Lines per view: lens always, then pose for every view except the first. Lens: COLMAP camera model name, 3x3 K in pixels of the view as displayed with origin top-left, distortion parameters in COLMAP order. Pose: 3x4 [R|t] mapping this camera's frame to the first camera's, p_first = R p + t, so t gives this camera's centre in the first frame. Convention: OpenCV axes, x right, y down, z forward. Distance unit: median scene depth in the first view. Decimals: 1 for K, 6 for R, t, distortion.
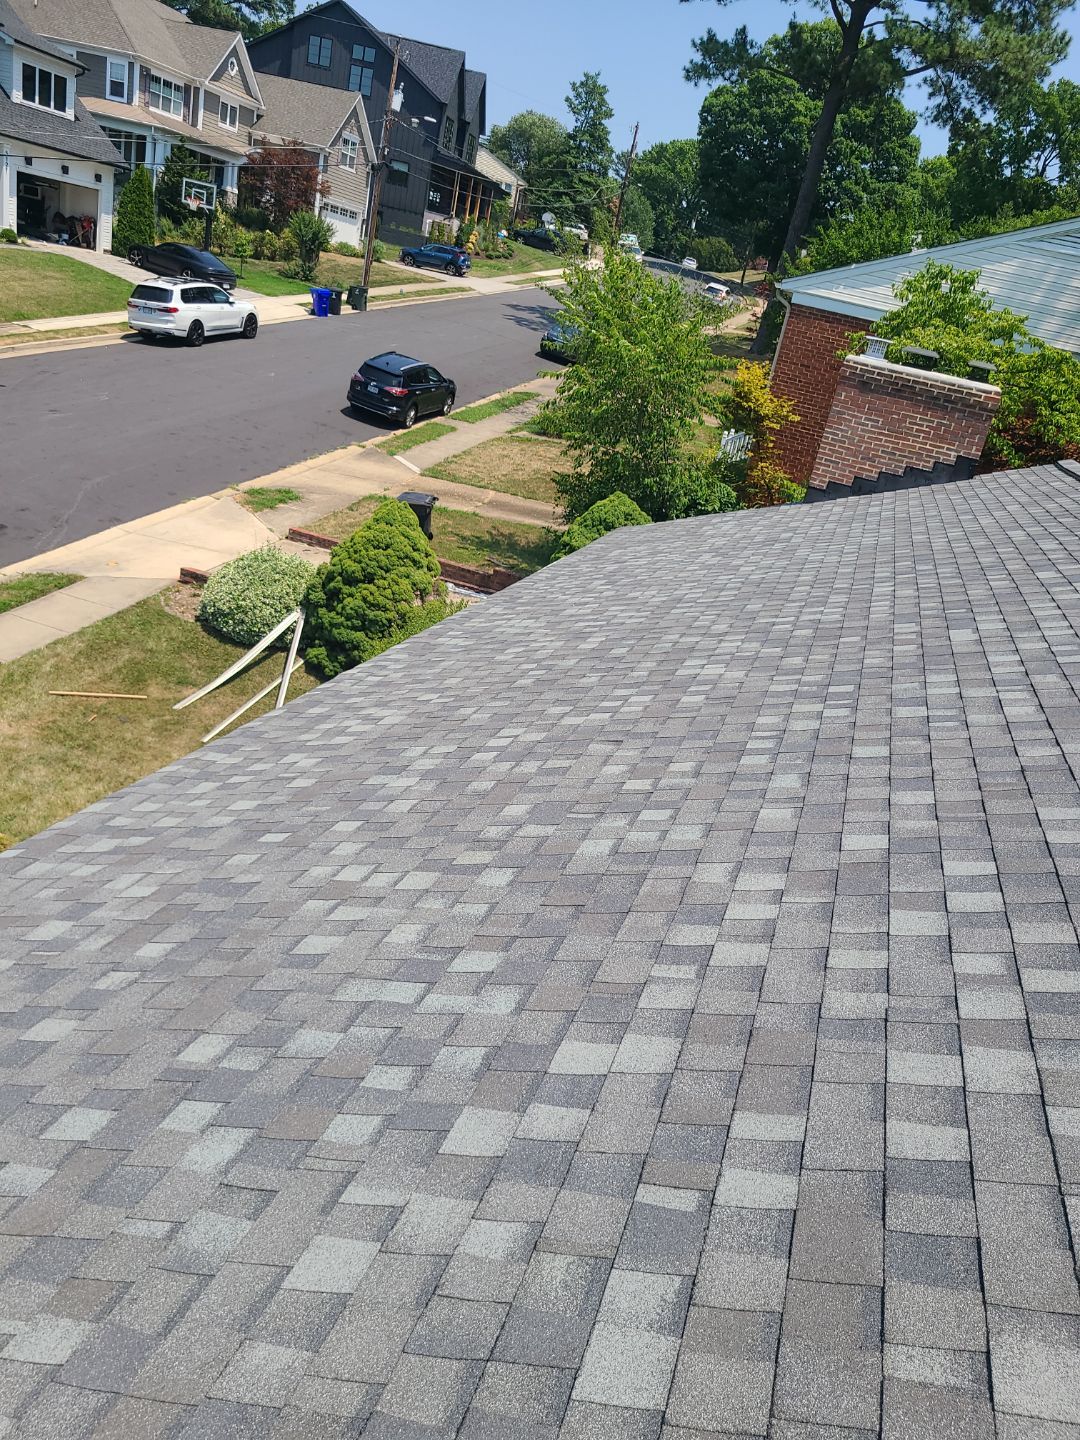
lens RADIAL K [[1130.7, 0, 537.6], [0, 1130.7, 727.0], [0, 0, 1]] dist [0.045620, -0.026665]
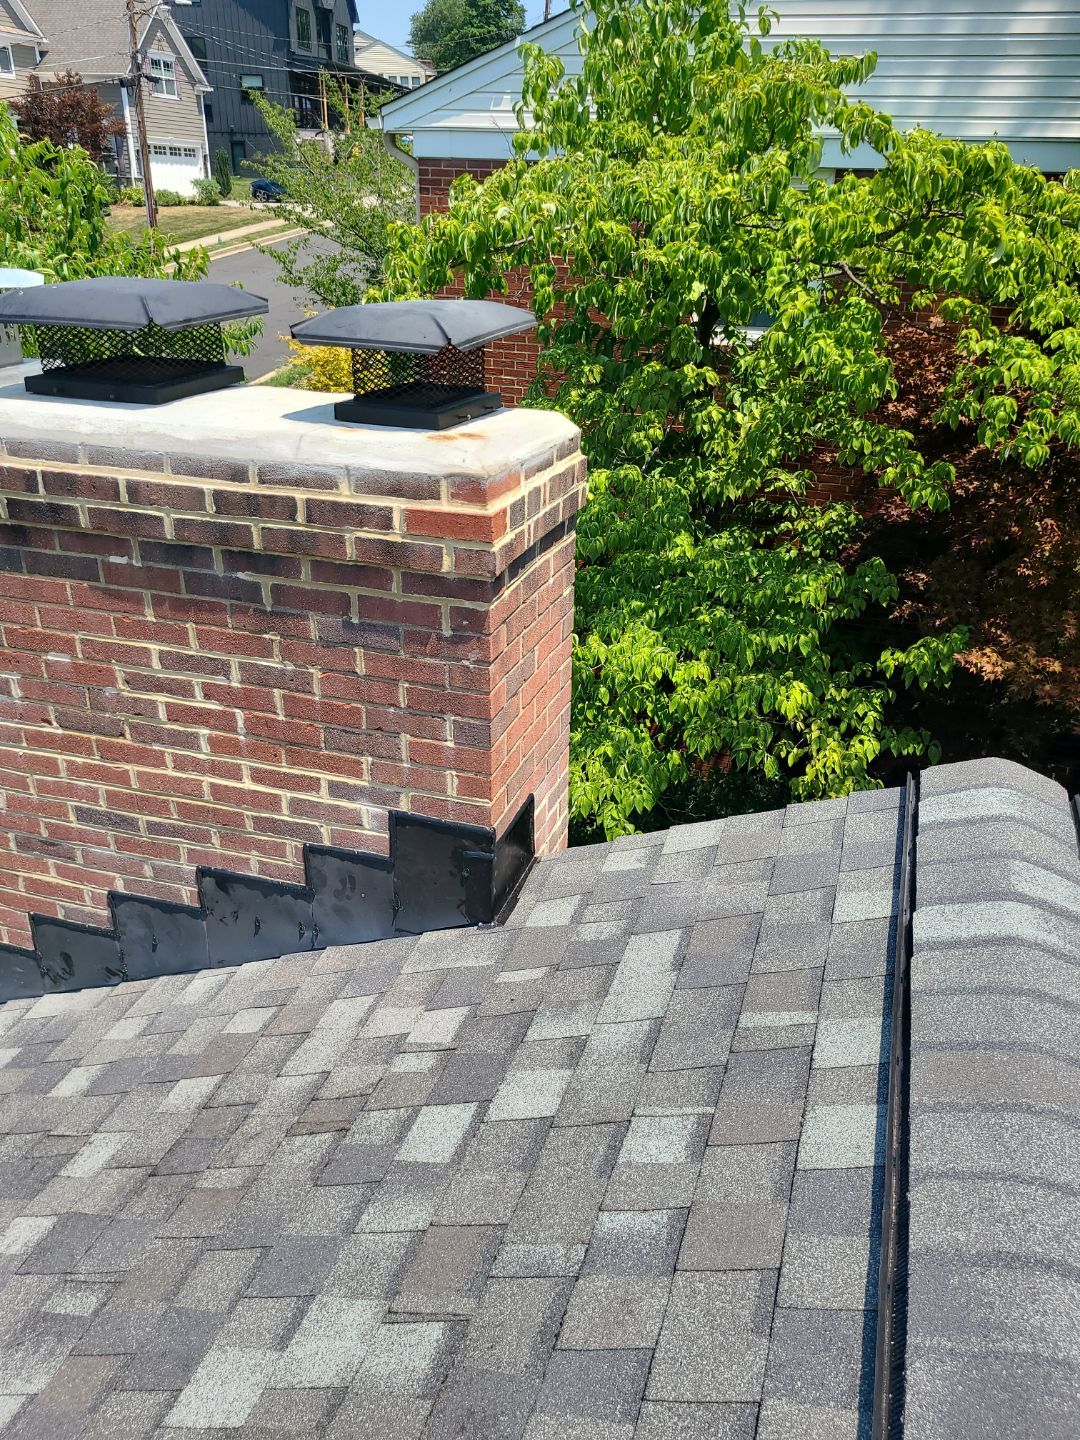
lens RADIAL K [[1130.7, 0, 542.3], [0, 1130.7, 705.0], [0, 0, 1]] dist [0.045620, -0.026665]
pose [[0.983146, -0.158271, -0.091507, 0.416173], [0.163061, 0.985475, 0.047438, -0.262760], [0.082670, -0.061560, 0.994674, 0.819253]]
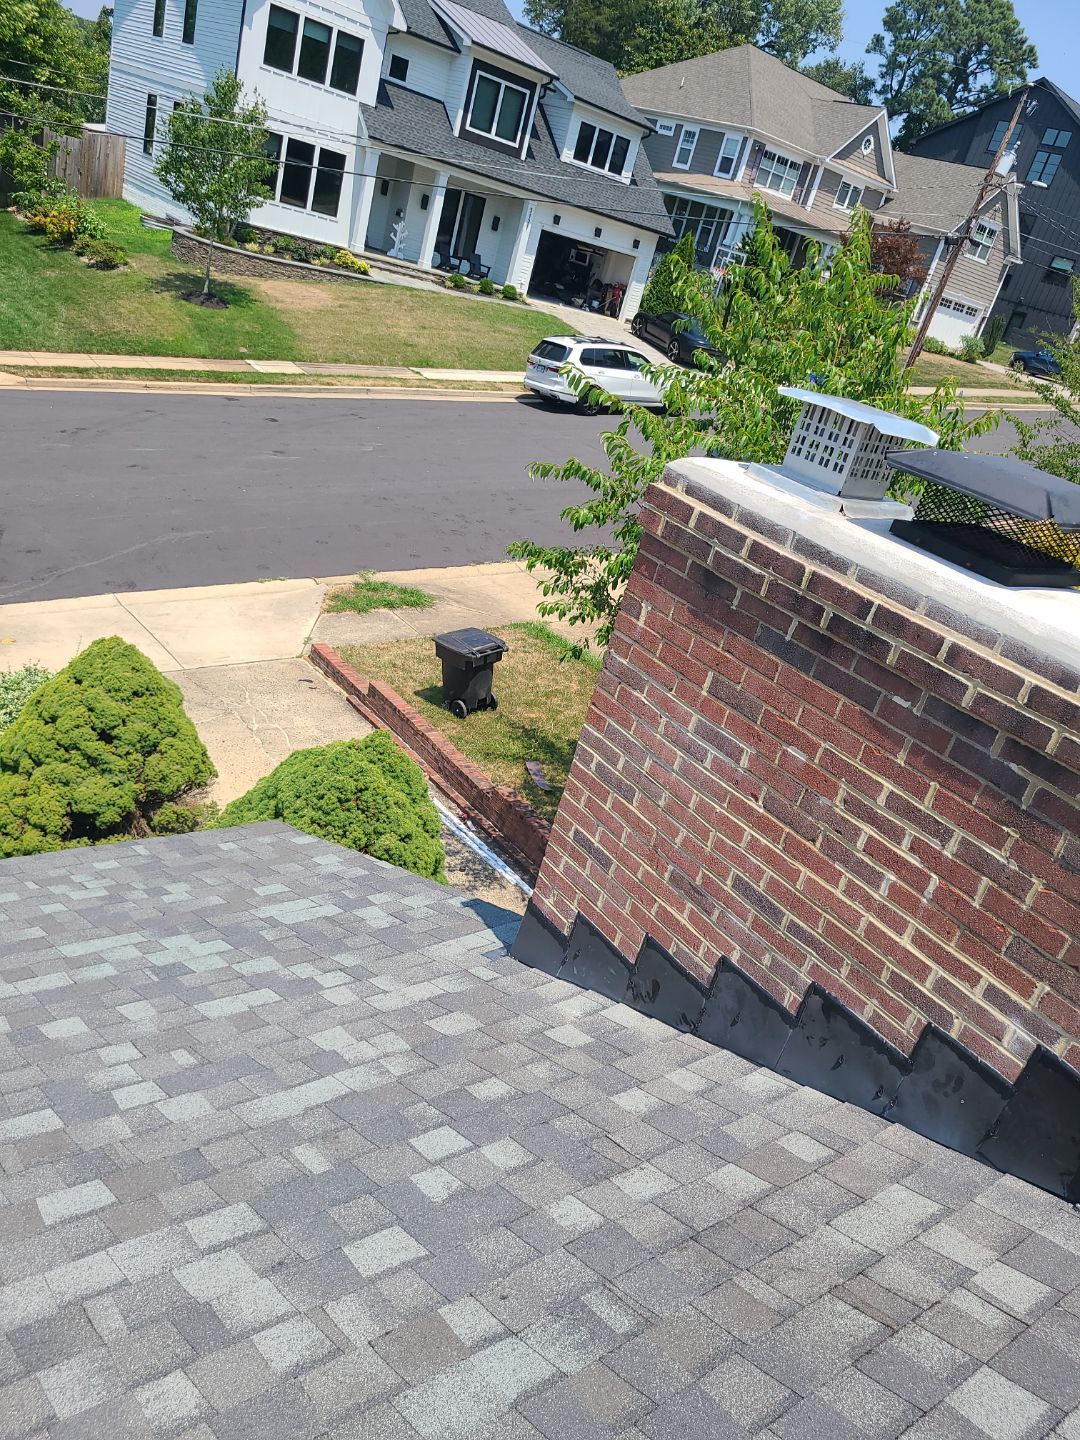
lens RADIAL K [[1097.4, 0, 562.2], [0, 1097.4, 717.3], [0, 0, 1]] dist [0.044544, -0.030773]
pose [[0.819886, 0.248385, -0.515841, 0.386762], [-0.294439, 0.955638, -0.007834, -0.266885], [0.491011, 0.158307, 0.856649, 0.805575]]
